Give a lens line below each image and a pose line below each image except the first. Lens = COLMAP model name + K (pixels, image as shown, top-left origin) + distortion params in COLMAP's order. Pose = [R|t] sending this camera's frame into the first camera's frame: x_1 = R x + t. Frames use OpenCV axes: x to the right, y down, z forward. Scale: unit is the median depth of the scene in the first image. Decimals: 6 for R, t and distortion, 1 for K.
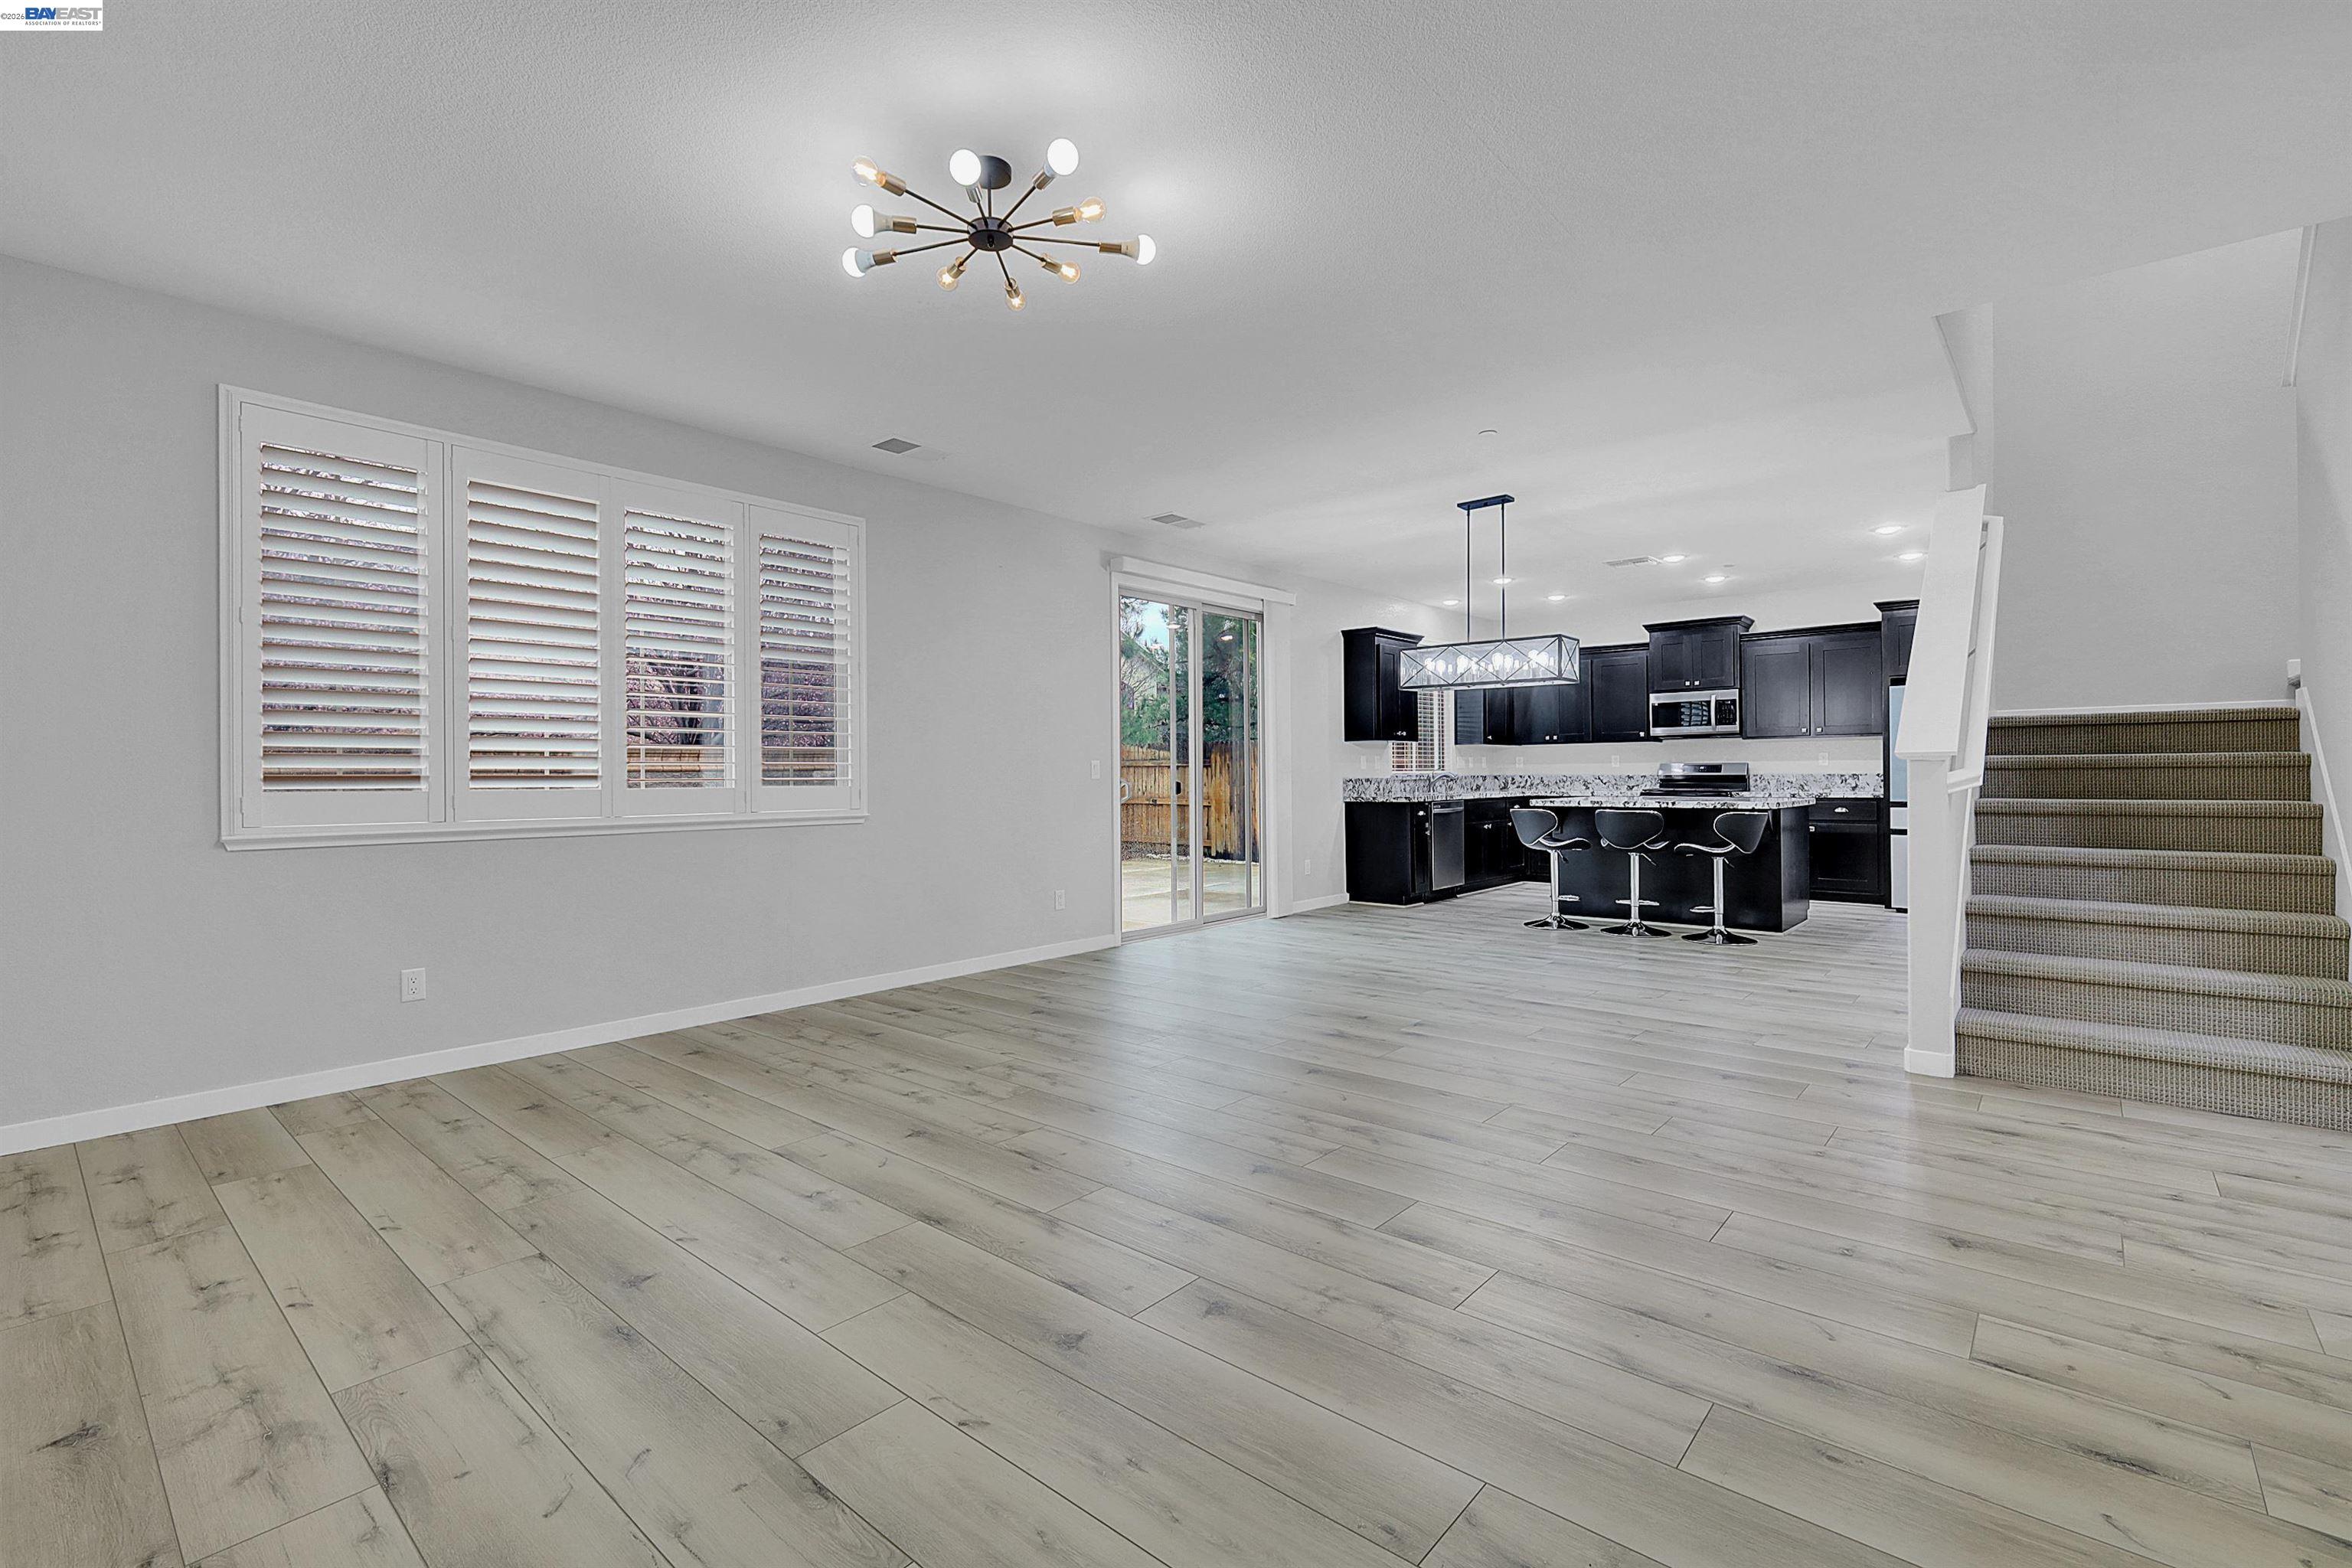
lens RADIAL K [[1038.3, 0, 1189.7], [0, 1038.3, 767.3], [0, 0, 1]] dist [0.005365, -0.000761]
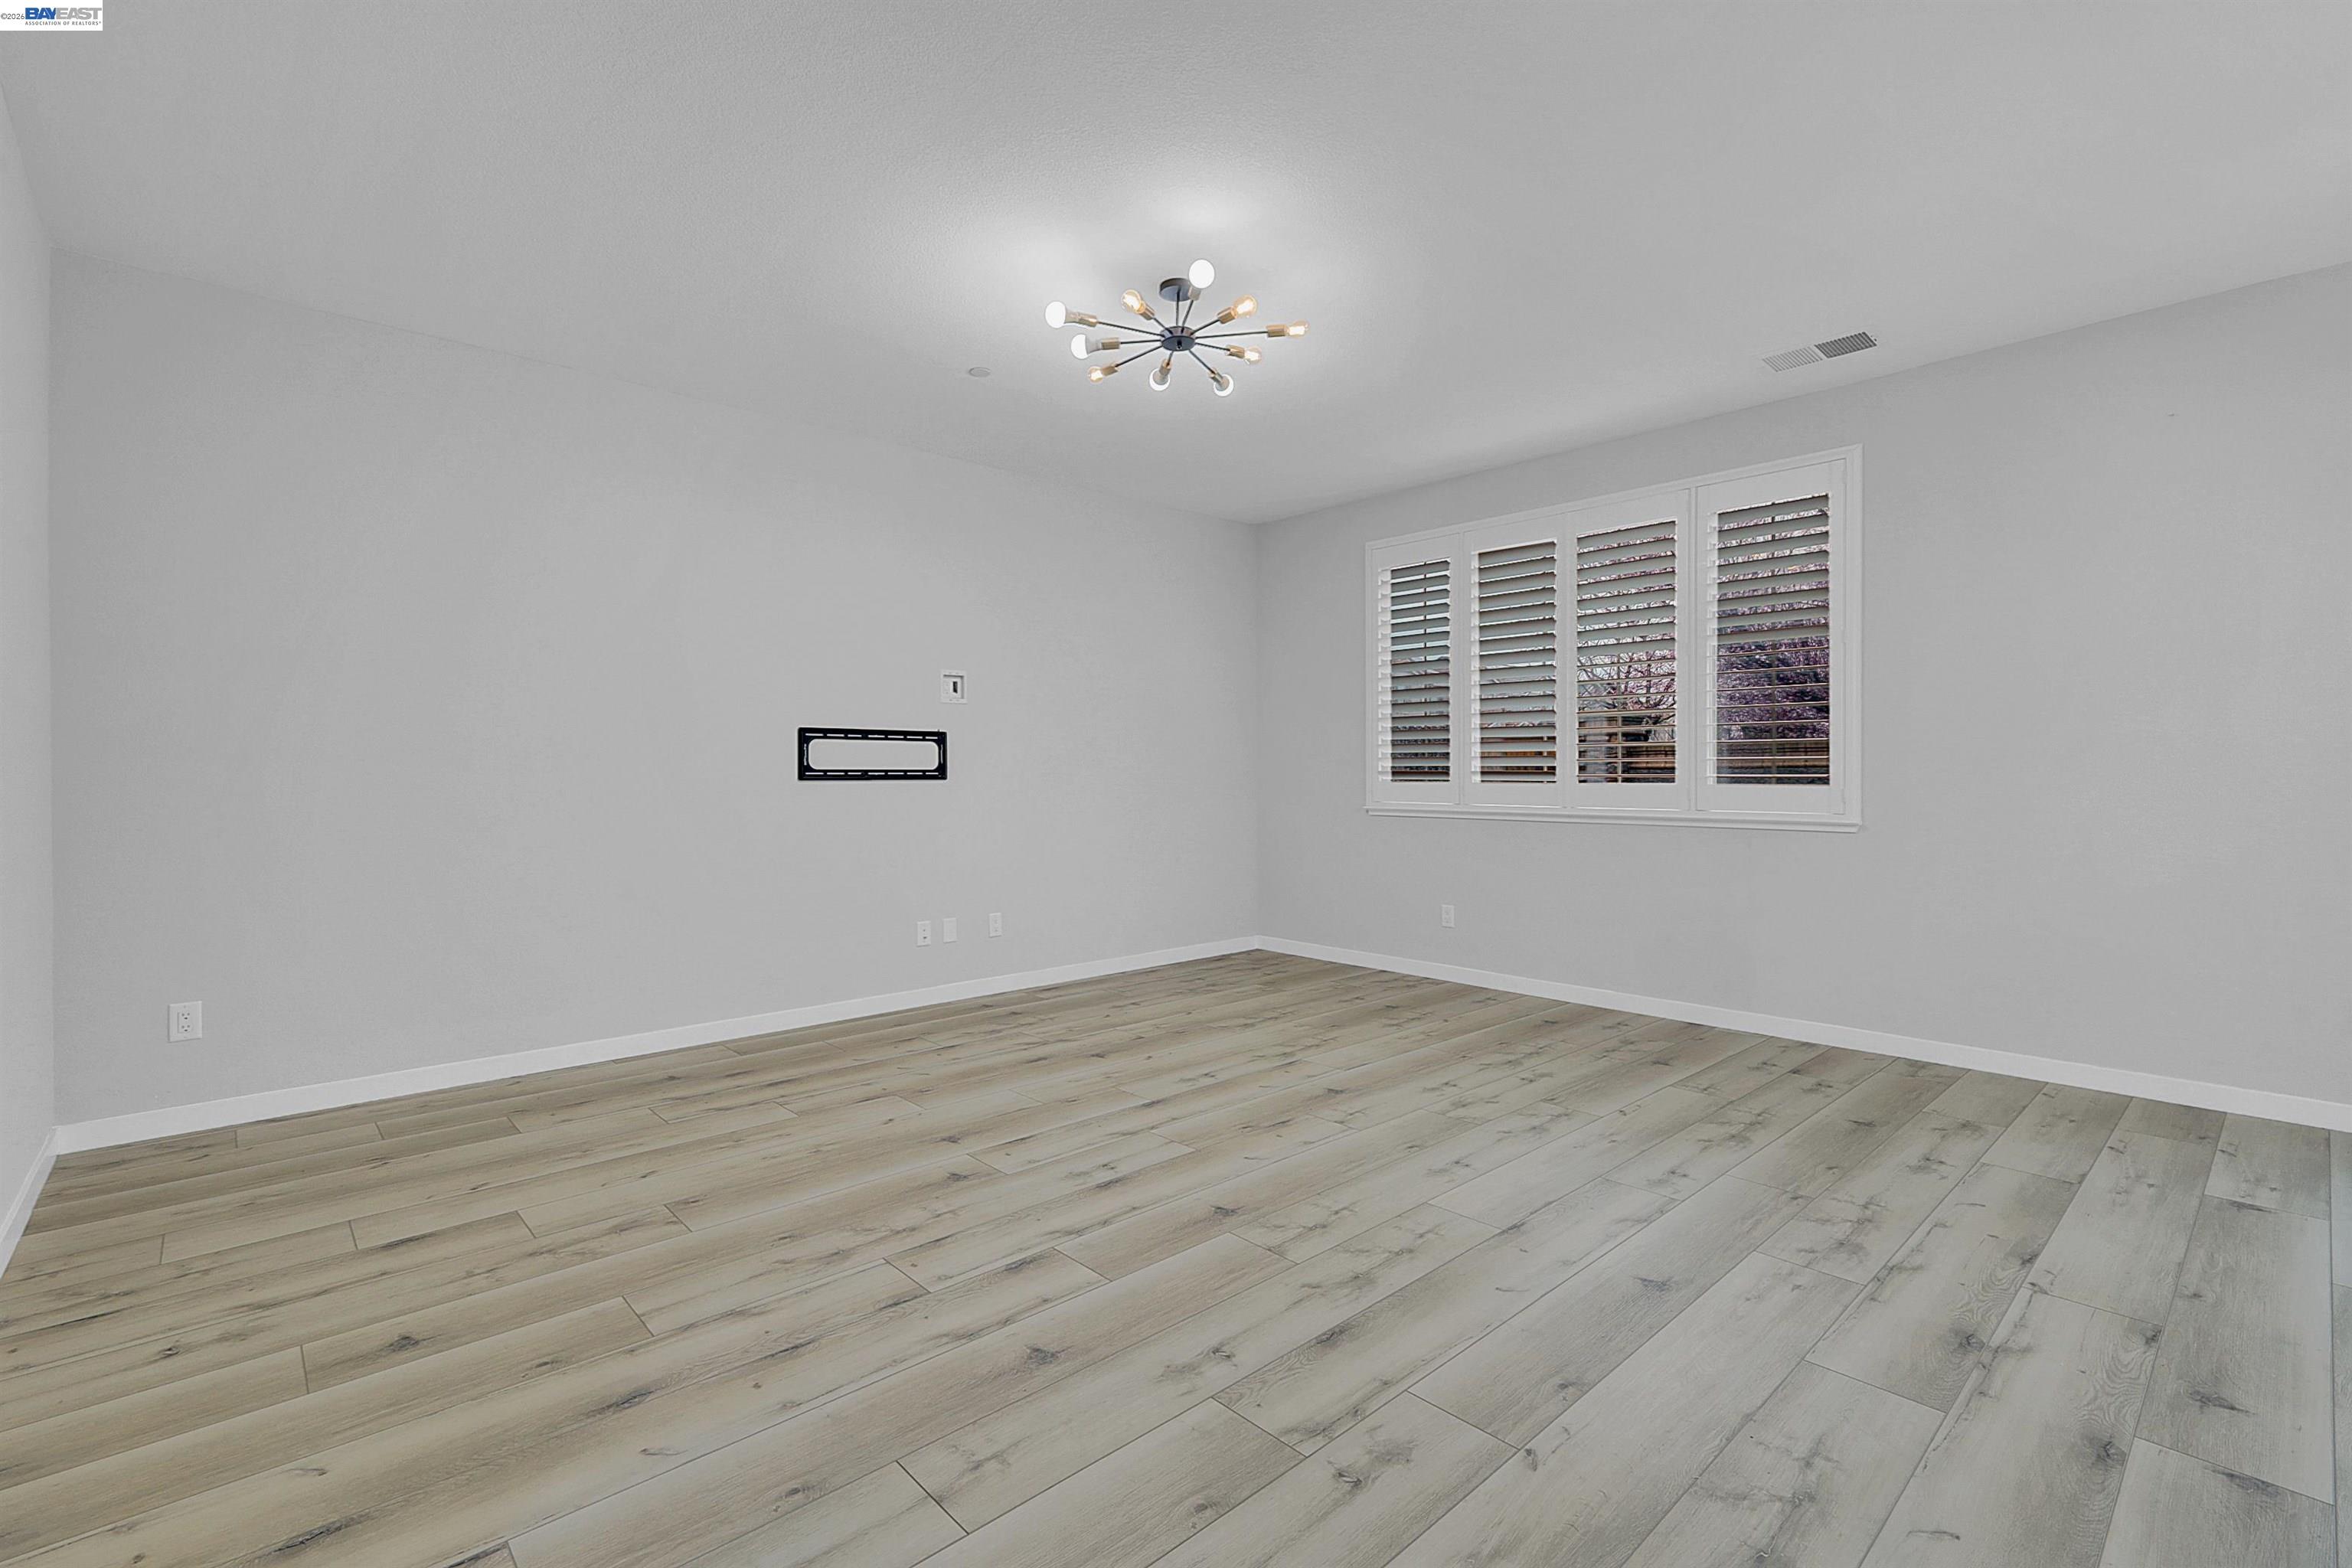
lens RADIAL K [[1029.7, 0, 1166.5], [0, 1029.7, 762.5], [0, 0, 1]] dist [0.005200, 0.000414]
pose [[-0.129195, -0.003665, -0.991612, 0.617903], [0.013126, 0.999899, -0.005406, -0.002341], [0.991532, -0.013715, -0.129134, 0.679566]]
